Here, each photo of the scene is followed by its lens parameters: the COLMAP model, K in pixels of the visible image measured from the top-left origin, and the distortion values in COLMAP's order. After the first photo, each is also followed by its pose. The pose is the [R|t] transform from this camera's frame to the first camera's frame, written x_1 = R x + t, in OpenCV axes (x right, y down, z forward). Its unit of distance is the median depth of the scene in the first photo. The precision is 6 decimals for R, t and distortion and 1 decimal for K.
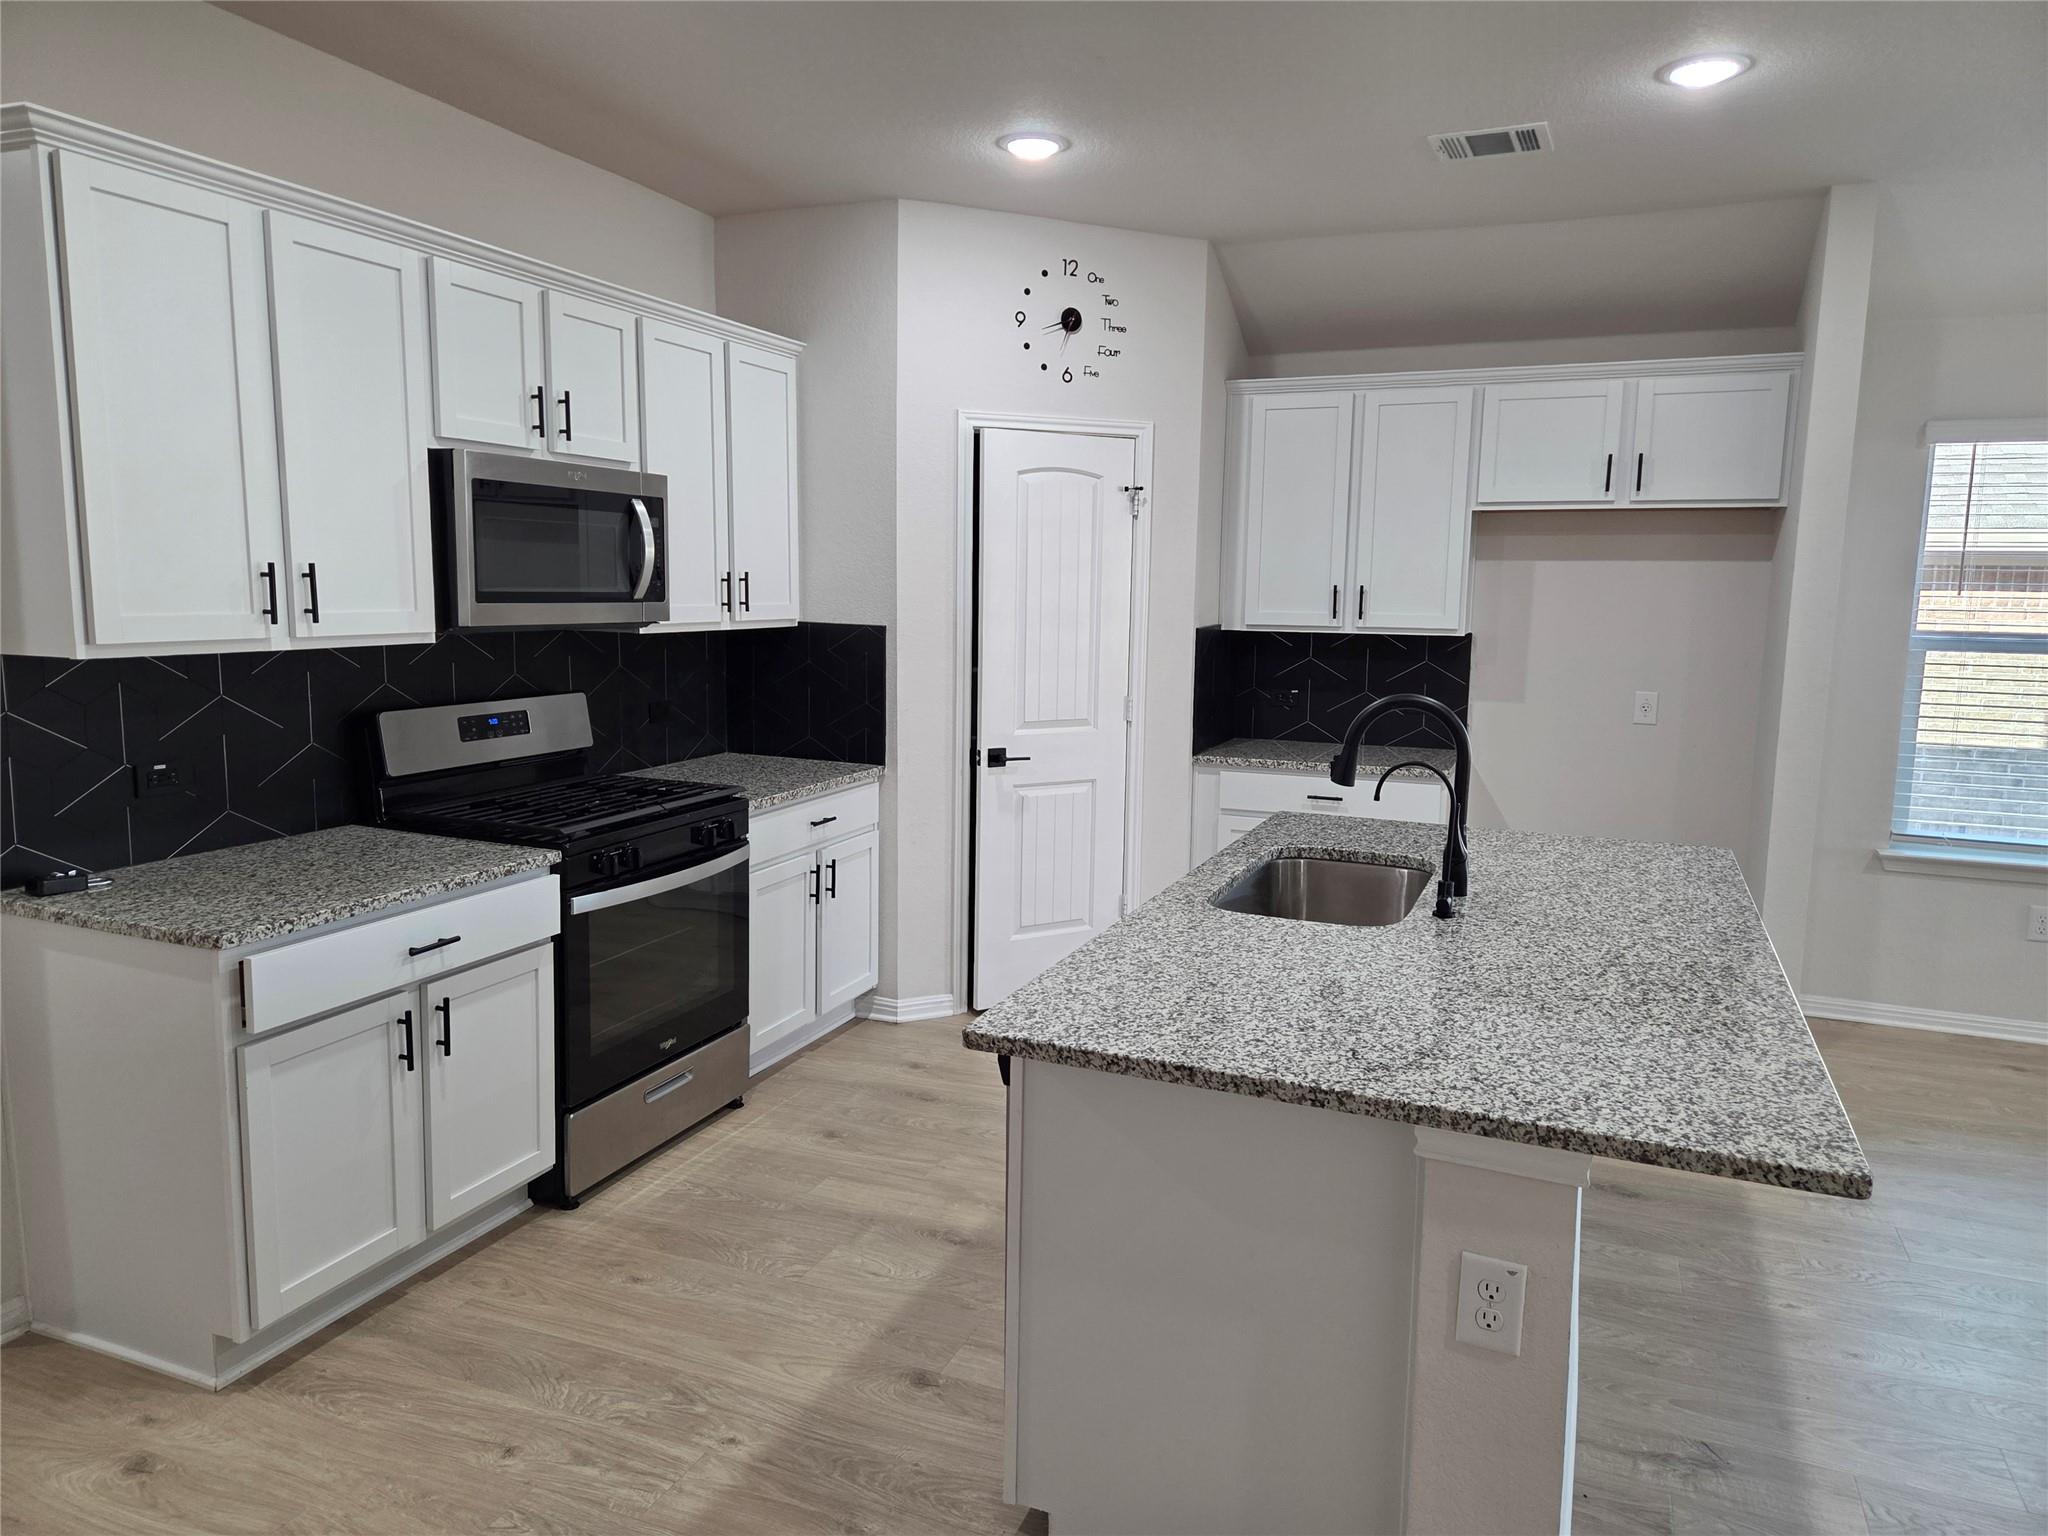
lens RADIAL K [[1374.6, 0, 1023.0], [0, 1374.6, 760.9], [0, 0, 1]] dist [0.070166, -0.059782]
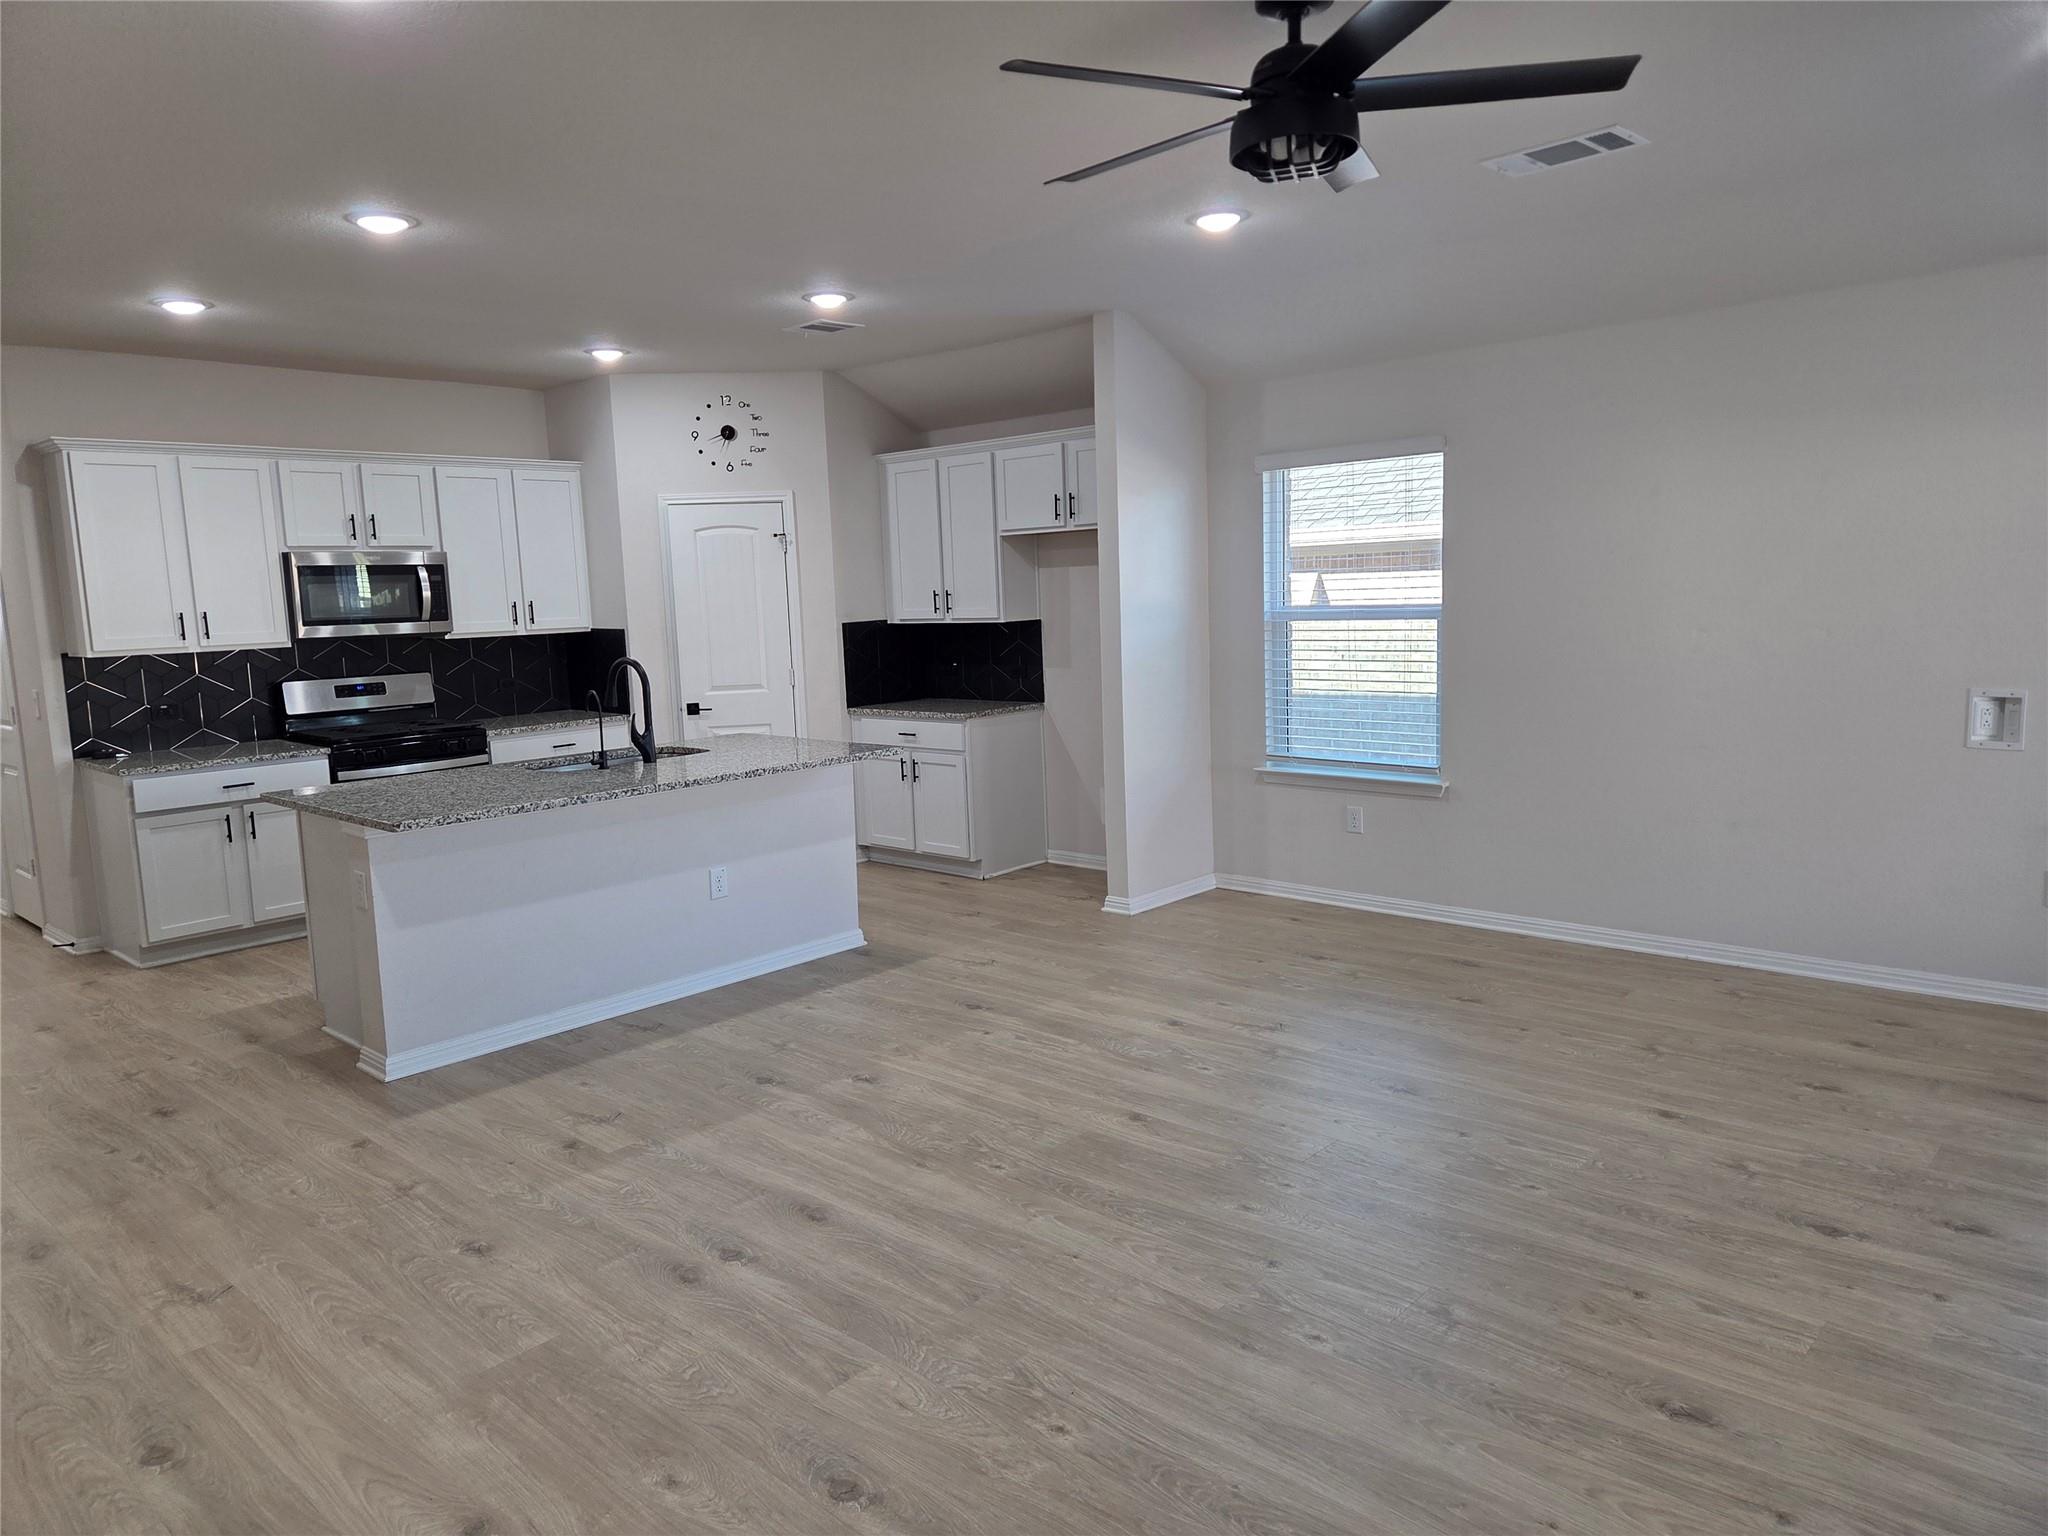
lens RADIAL K [[1374.6, 0, 1005.6], [0, 1374.6, 764.4], [0, 0, 1]] dist [0.070166, -0.059782]
pose [[0.932213, -0.002091, -0.361905, 1.071237], [0.002468, 0.999997, 0.000578, 0.073411], [0.361902, -0.001432, 0.932215, -0.432514]]
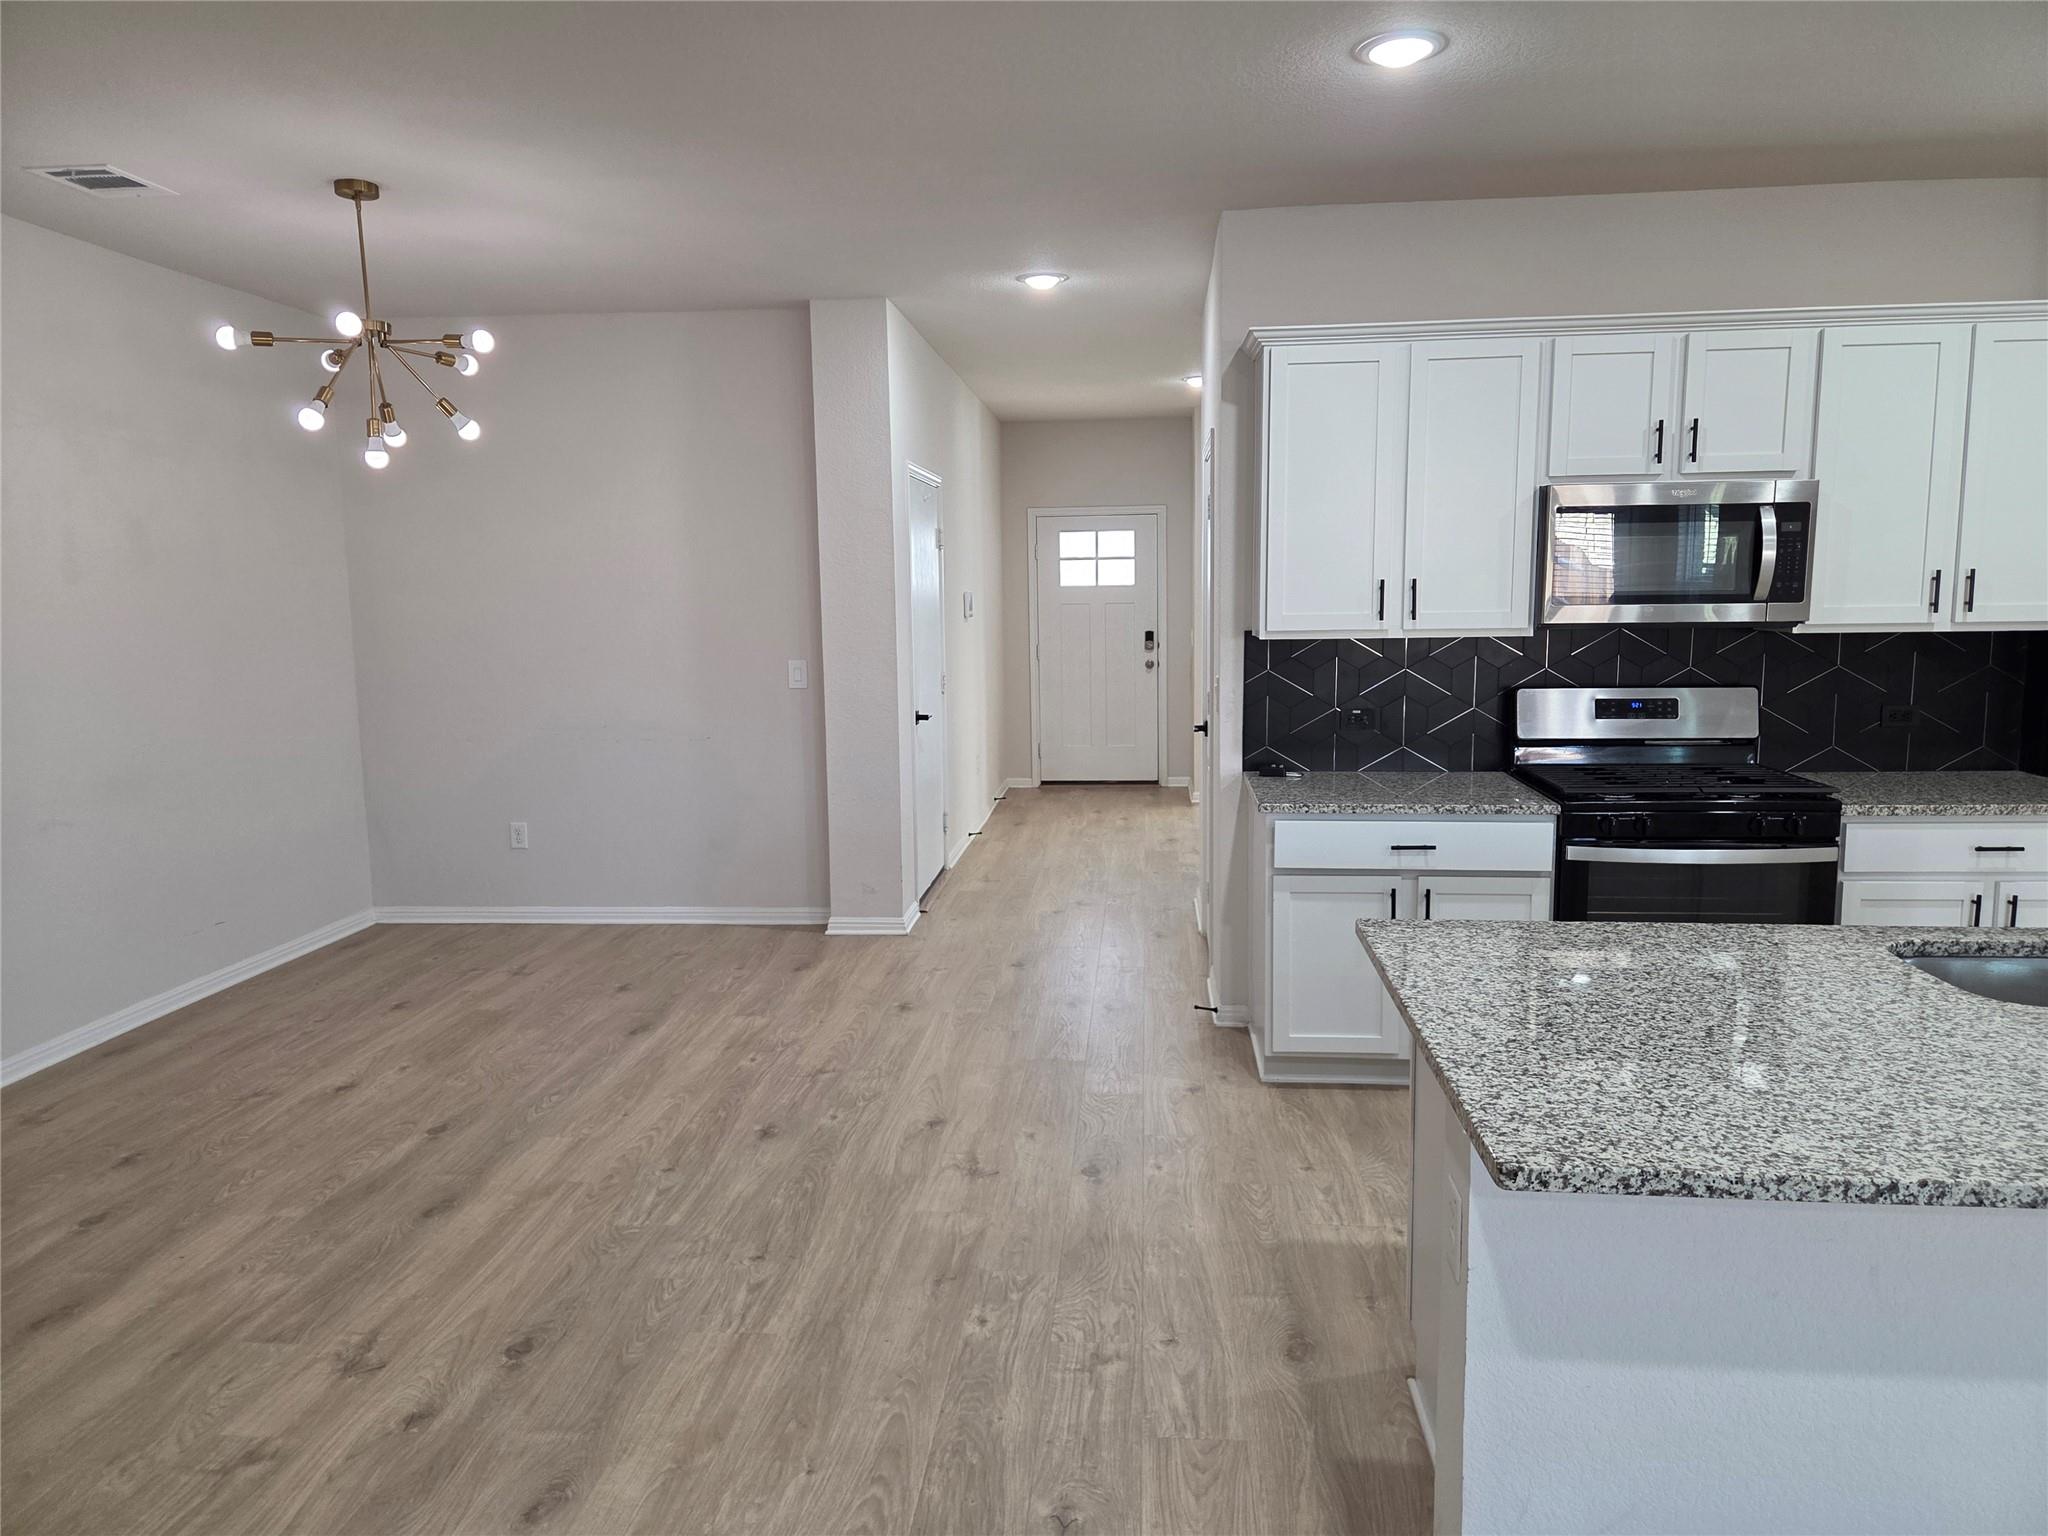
lens RADIAL K [[1374.6, 0, 1026.1], [0, 1374.6, 765.1], [0, 0, 1]] dist [0.070166, -0.059782]
pose [[0.296521, 0.106354, -0.949086, 0.566158], [-0.109415, 0.991019, 0.076868, -0.011105], [0.948738, 0.081051, 0.305495, 0.138018]]
